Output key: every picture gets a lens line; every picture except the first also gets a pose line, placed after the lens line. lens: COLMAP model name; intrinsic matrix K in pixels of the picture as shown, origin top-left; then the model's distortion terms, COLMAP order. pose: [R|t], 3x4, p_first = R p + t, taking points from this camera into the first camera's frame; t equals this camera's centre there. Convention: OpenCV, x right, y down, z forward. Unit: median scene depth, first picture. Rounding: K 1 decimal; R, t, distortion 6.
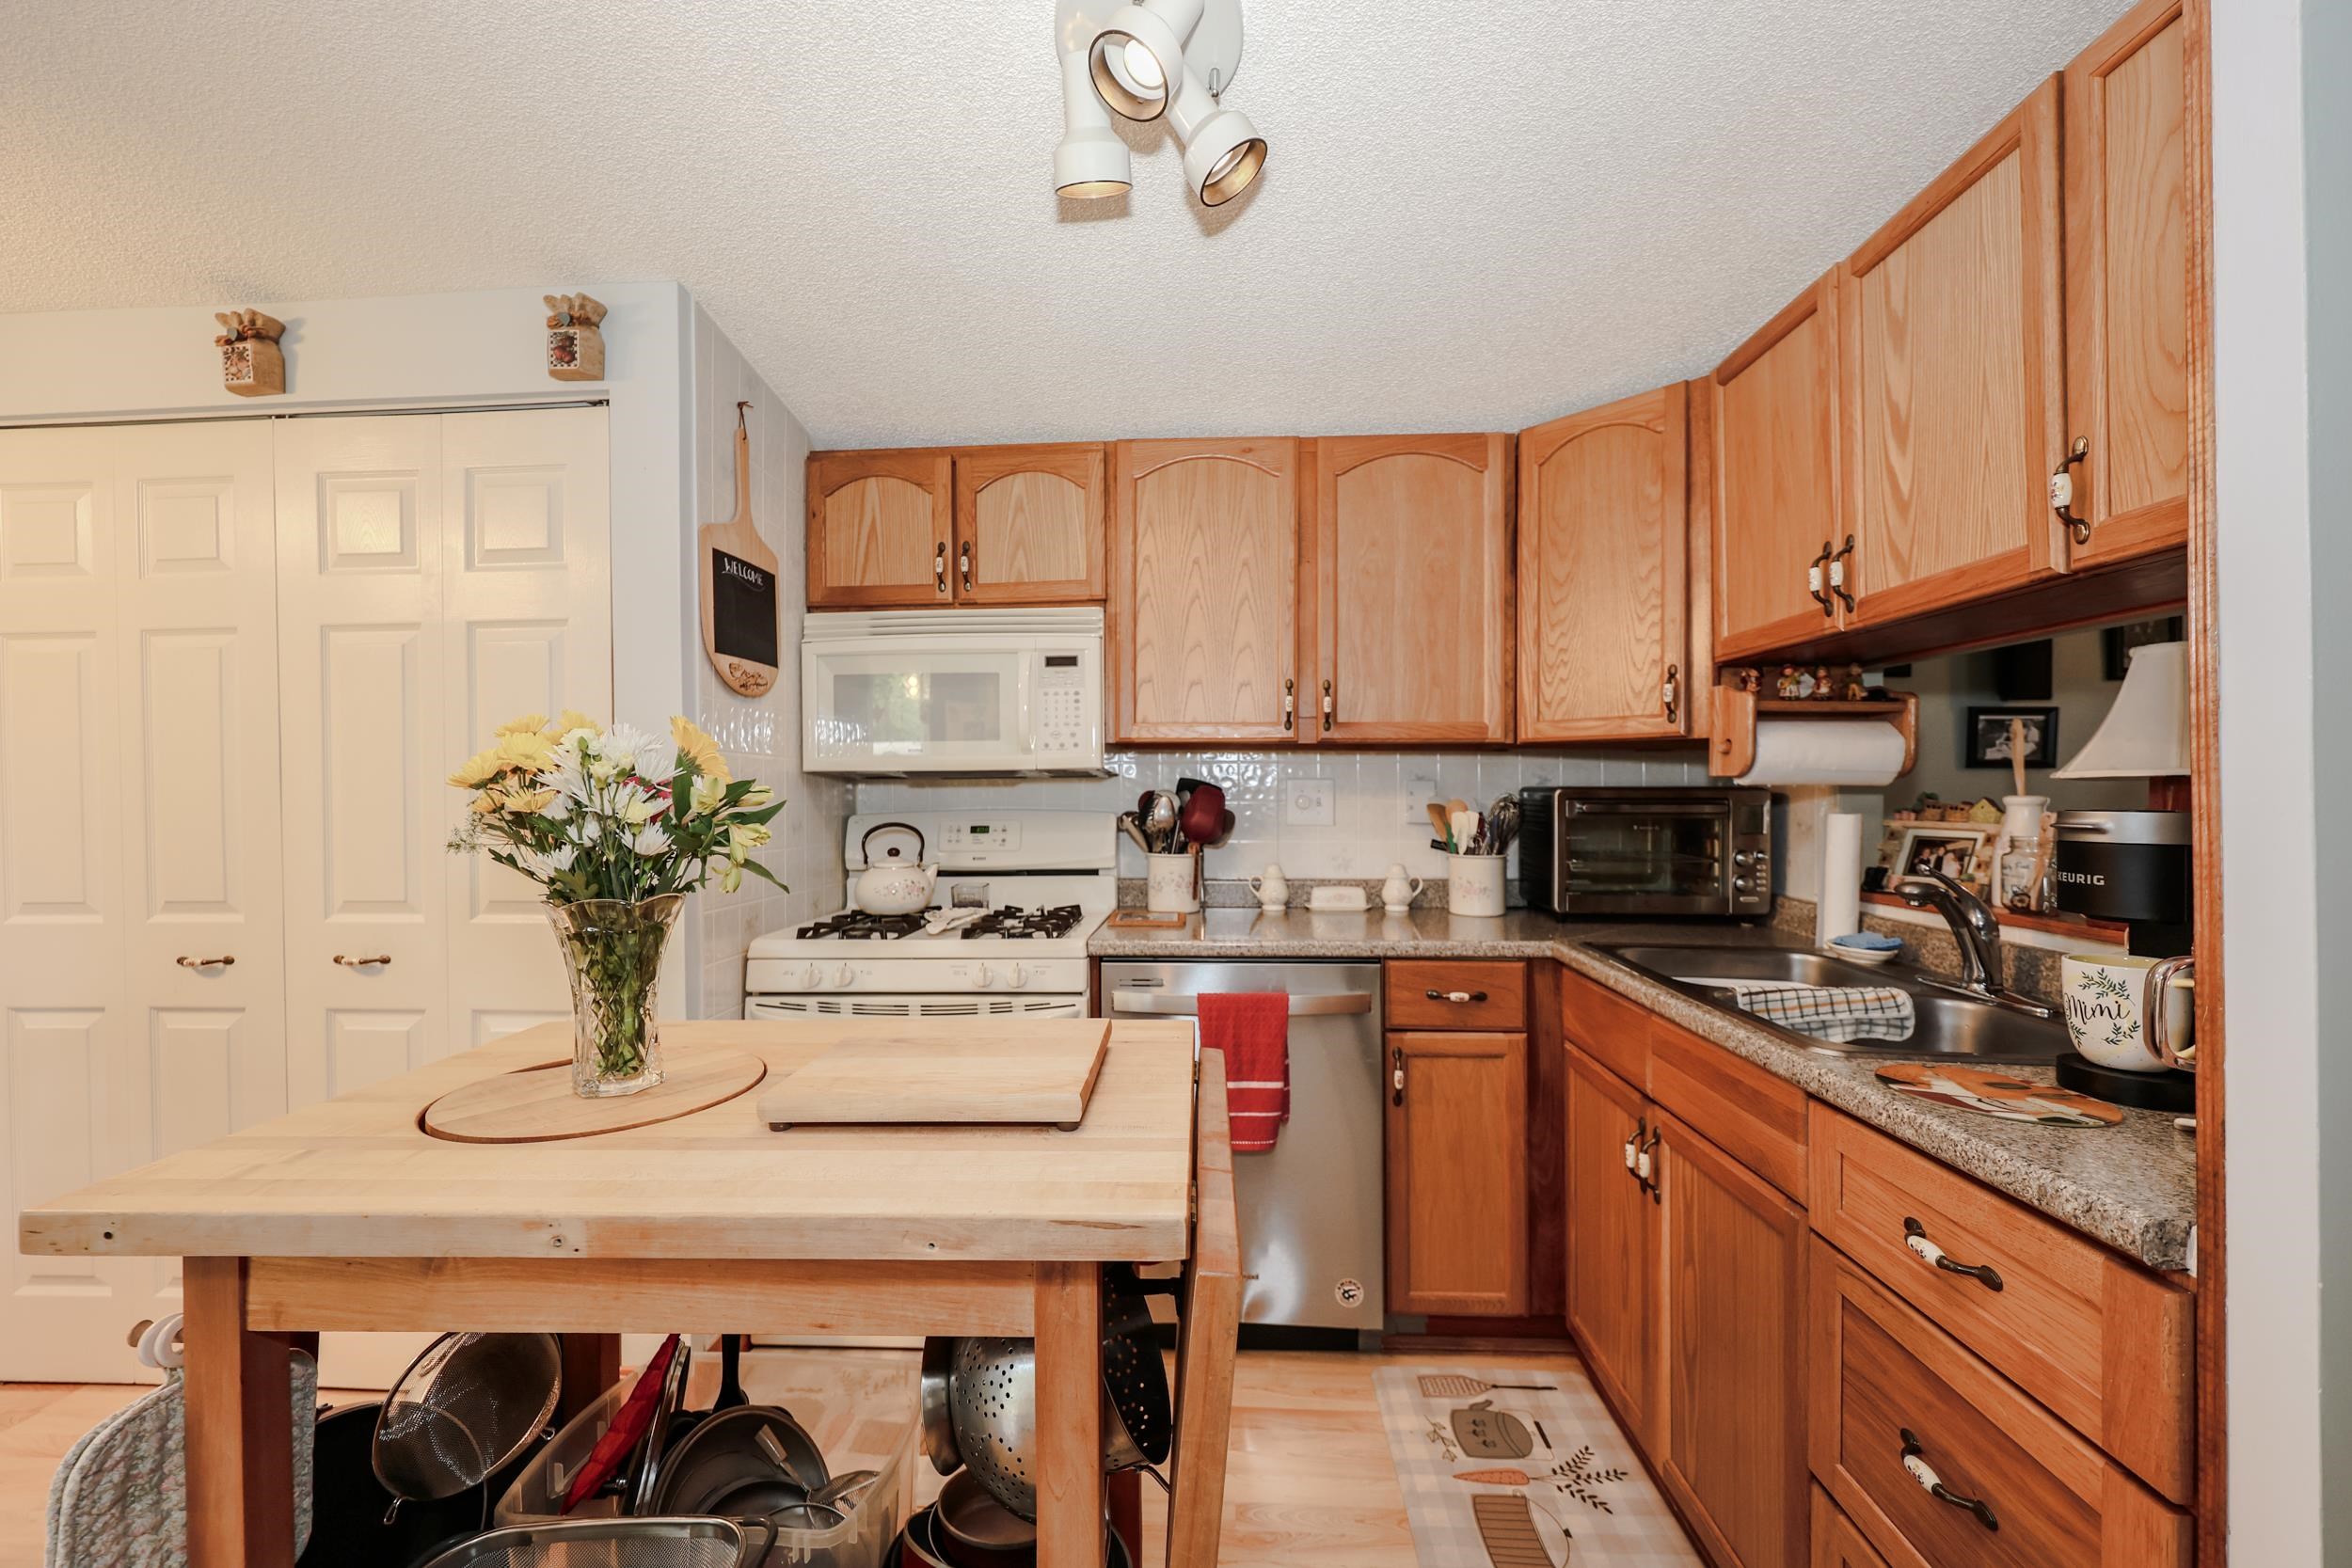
lens RADIAL K [[968.5, 0, 1182.9], [0, 968.5, 785.6], [0, 0, 1]] dist [0.001349, 0.000182]
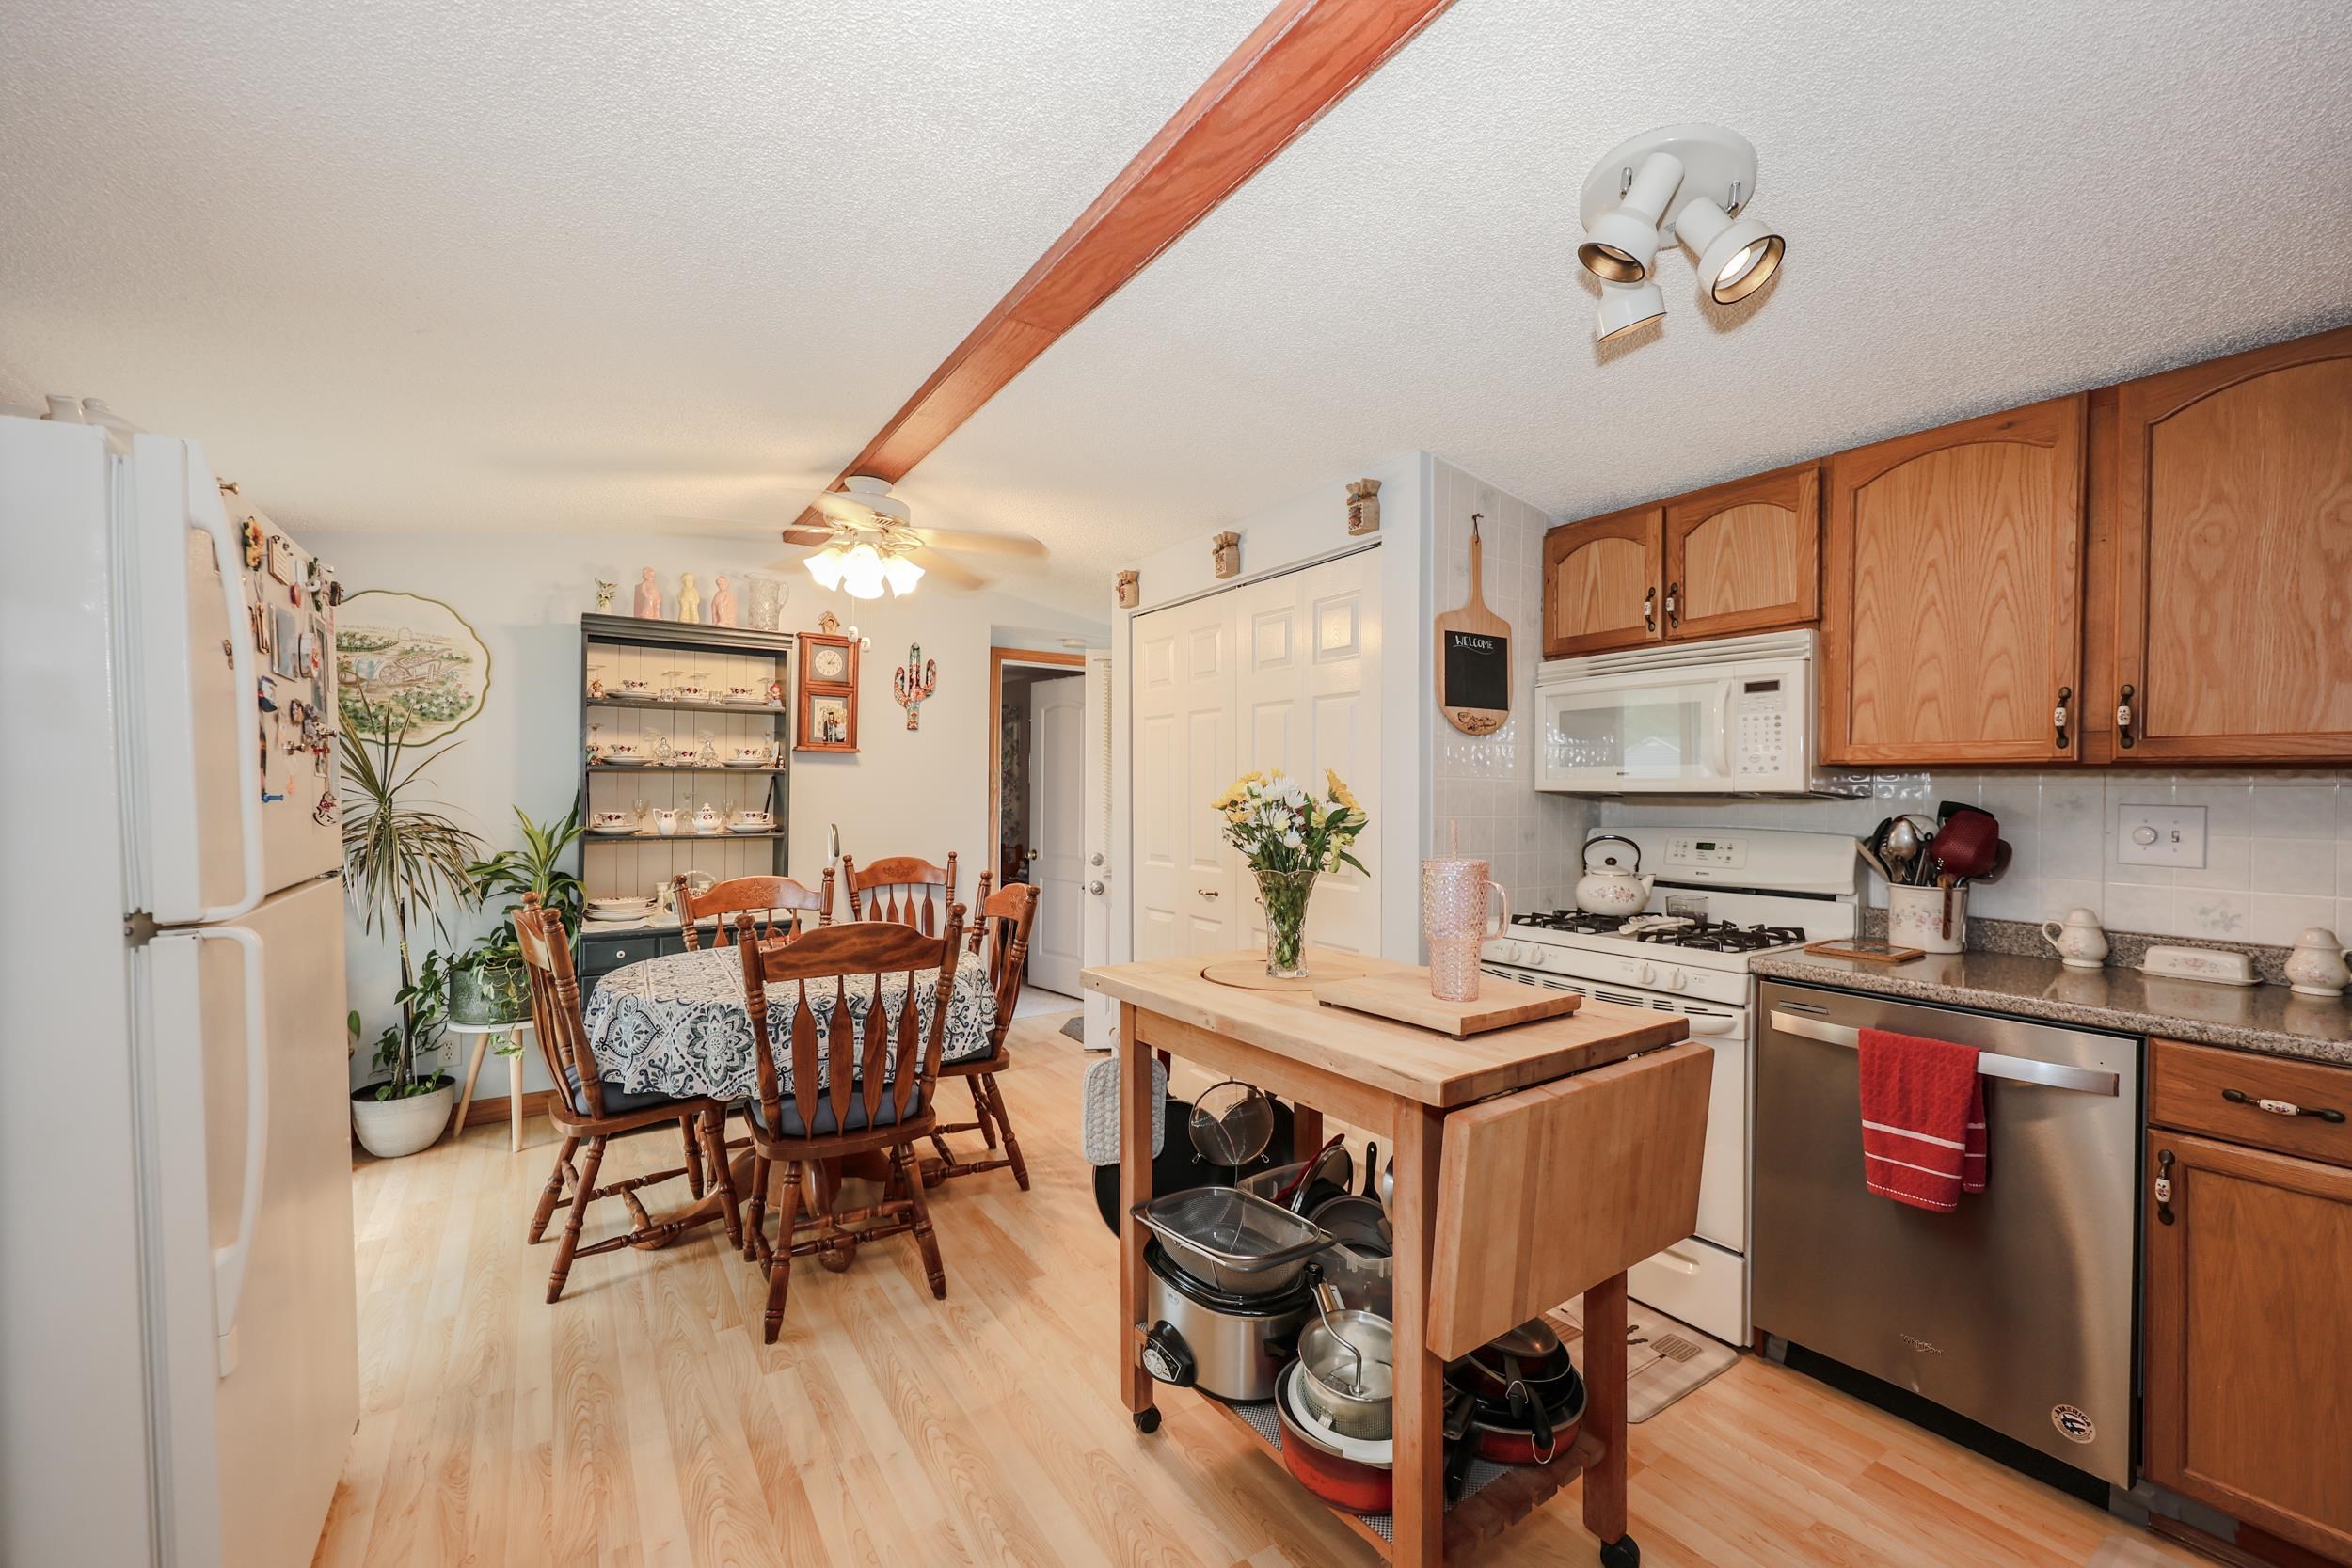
lens RADIAL K [[936.6, 0, 1166.4], [0, 936.6, 785.4], [0, 0, 1]] dist [-0.000143, -0.000137]
pose [[0.603579, 0.006952, -0.797273, 0.285886], [-0.010587, 0.999944, 0.000705, -0.017876], [0.797233, 0.008015, 0.603619, -0.101631]]
